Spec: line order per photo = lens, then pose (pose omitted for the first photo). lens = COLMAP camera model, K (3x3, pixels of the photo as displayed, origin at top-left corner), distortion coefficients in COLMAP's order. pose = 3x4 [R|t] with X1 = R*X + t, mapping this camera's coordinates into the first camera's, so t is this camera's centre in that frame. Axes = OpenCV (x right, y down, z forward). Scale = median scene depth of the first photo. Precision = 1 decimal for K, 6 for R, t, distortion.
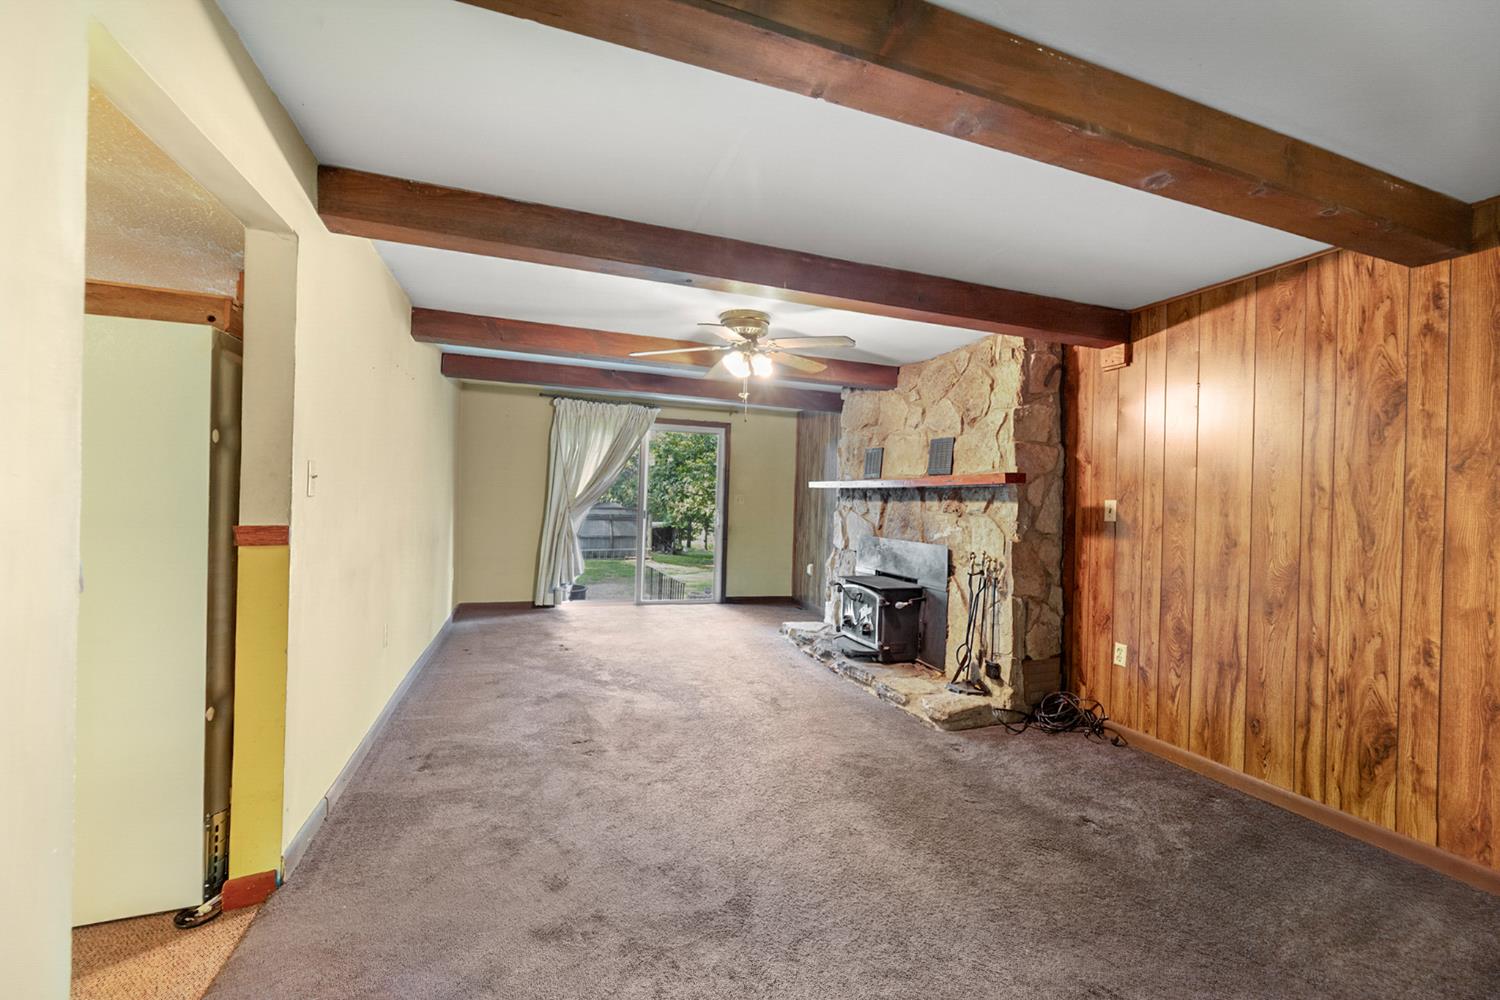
lens RADIAL K [[600.1, 0, 746.9], [0, 600.1, 496.5], [0, 0, 1]] dist [-0.001299, -0.000022]
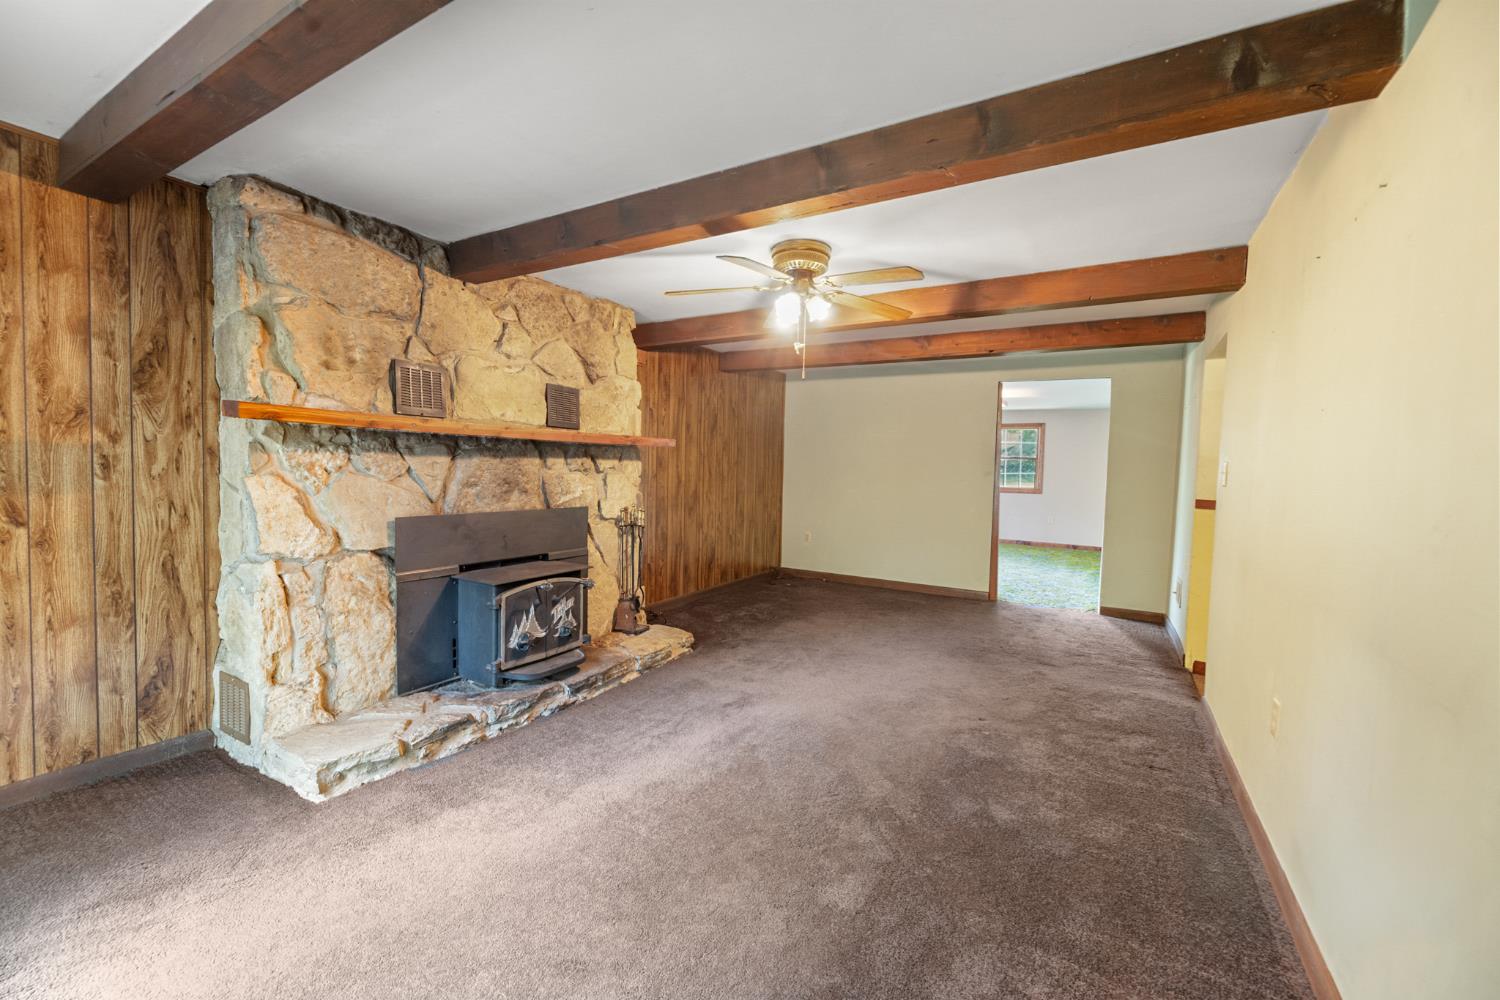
lens RADIAL K [[600.1, 0, 746.9], [0, 600.1, 496.5], [0, 0, 1]] dist [-0.001299, -0.000022]
pose [[-0.643047, -0.071706, 0.762463, -0.551537], [-0.037305, 0.997358, 0.062335, -0.001494], [-0.764918, 0.011641, -0.644023, 1.425086]]
